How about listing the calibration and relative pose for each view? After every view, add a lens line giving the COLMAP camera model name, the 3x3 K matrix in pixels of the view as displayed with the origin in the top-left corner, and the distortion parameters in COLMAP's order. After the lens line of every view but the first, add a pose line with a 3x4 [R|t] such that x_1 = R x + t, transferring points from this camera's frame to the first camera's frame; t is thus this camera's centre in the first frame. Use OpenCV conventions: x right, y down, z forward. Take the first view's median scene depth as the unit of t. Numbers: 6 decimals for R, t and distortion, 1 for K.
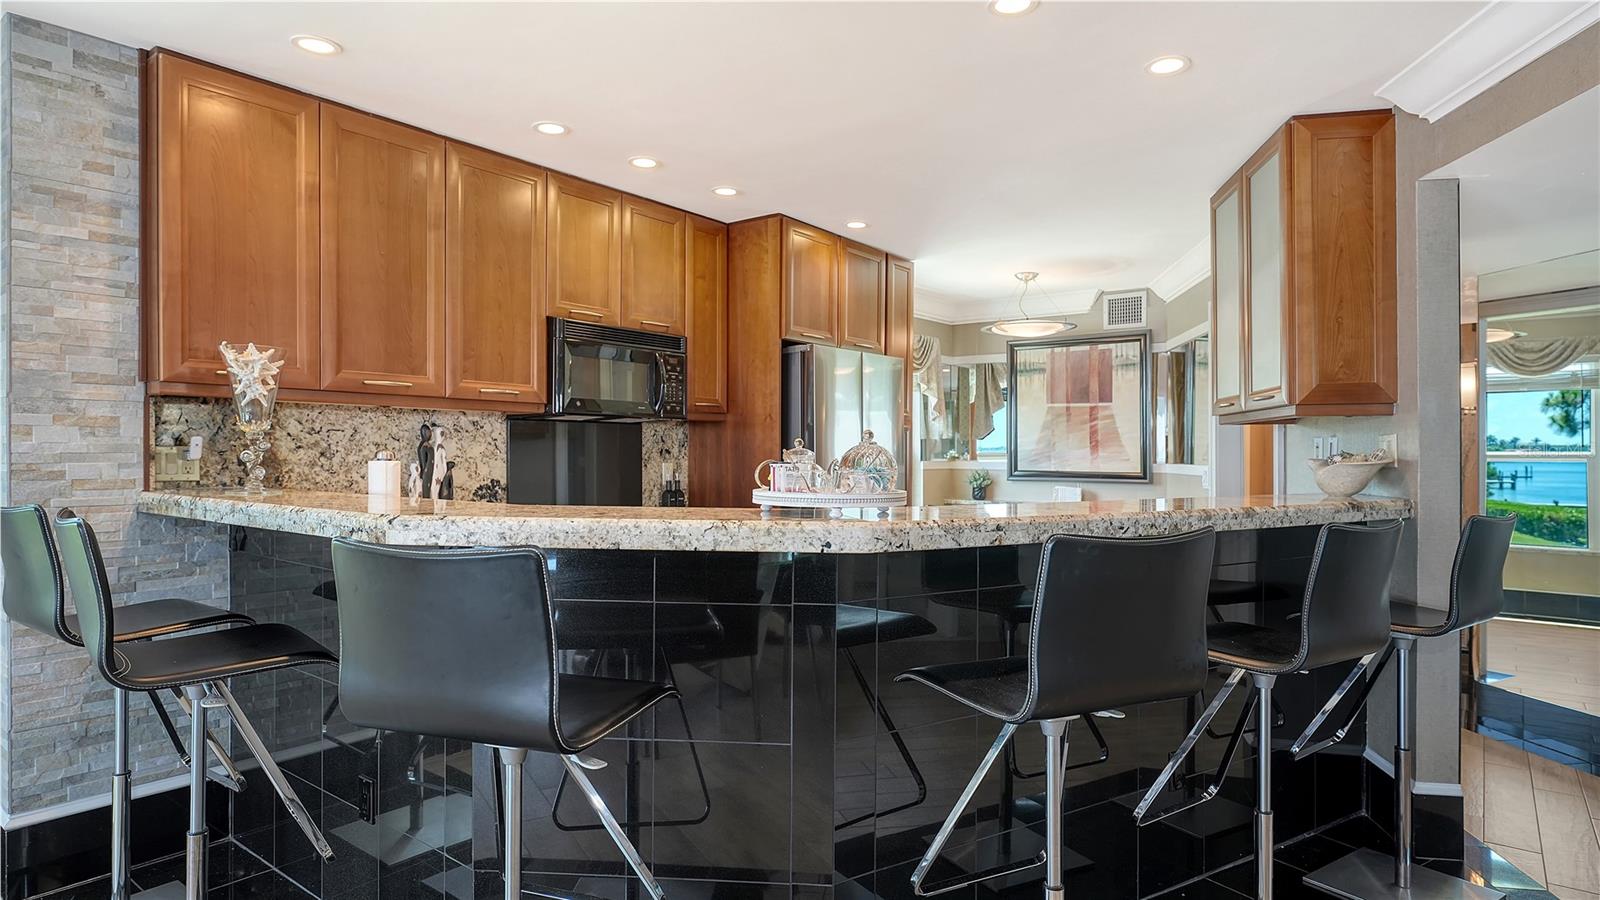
lens RADIAL K [[912.7, 0, 800.0], [0, 912.7, 450.0], [0, 0, 1]] dist [-0.000313, -0.000219]
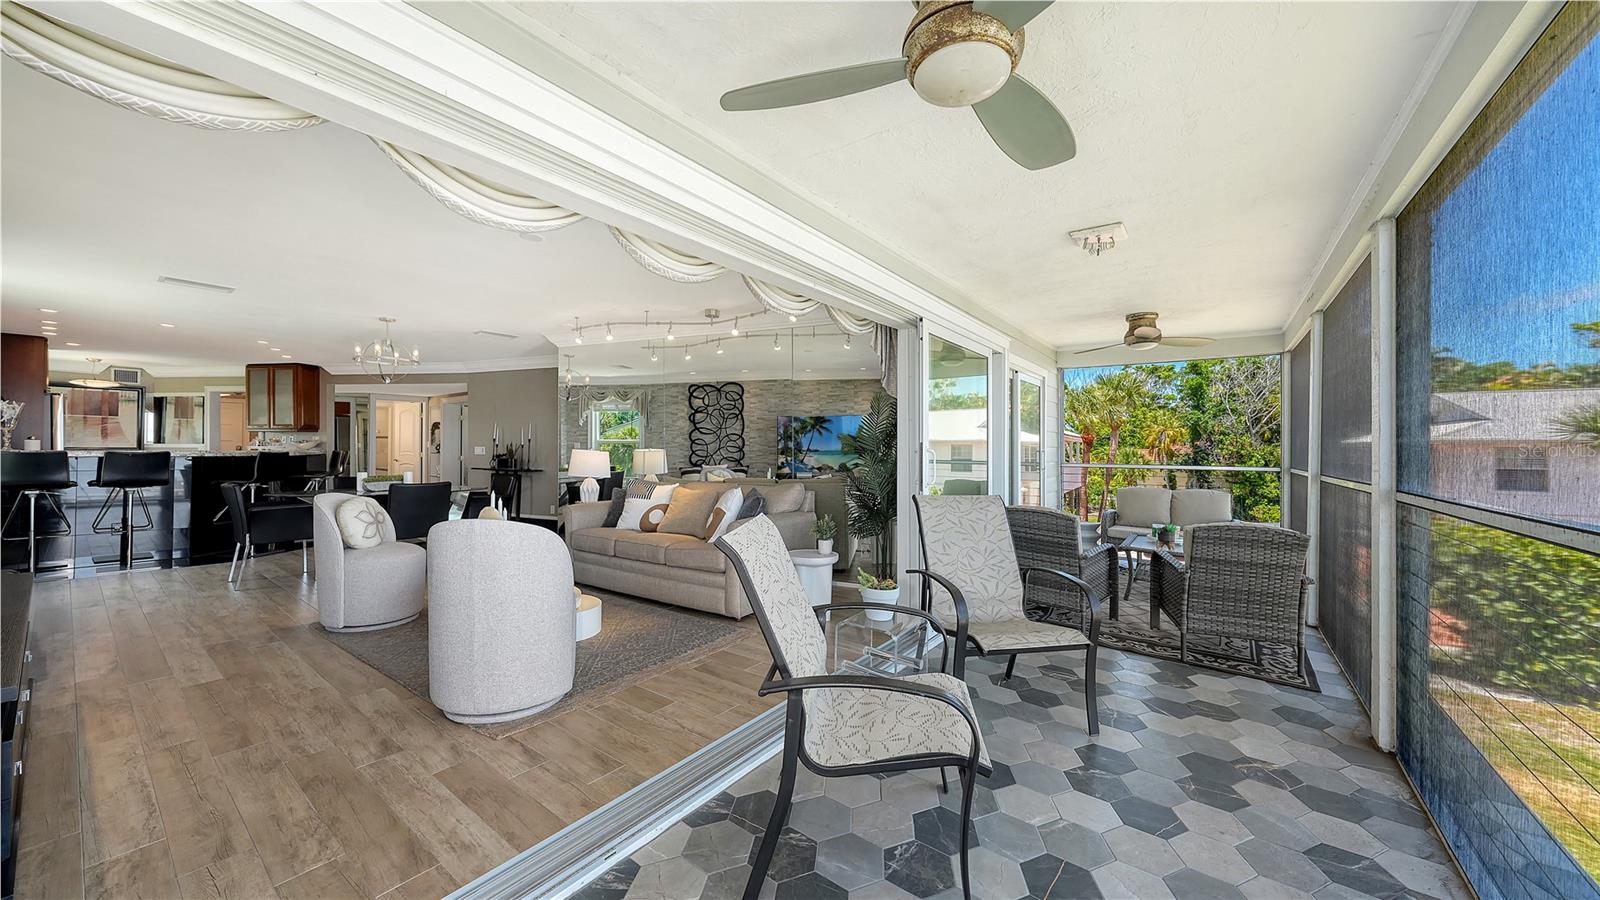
lens RADIAL K [[554.5, 0, 802.8], [0, 554.5, 442.2], [0, 0, 1]] dist [-0.000763, -0.000042]
pose [[0.002360, 0.008086, 0.999965, -1.043179], [-0.011171, 0.999905, -0.008059, 0.004018], [-0.999935, -0.011152, 0.002451, -0.709172]]
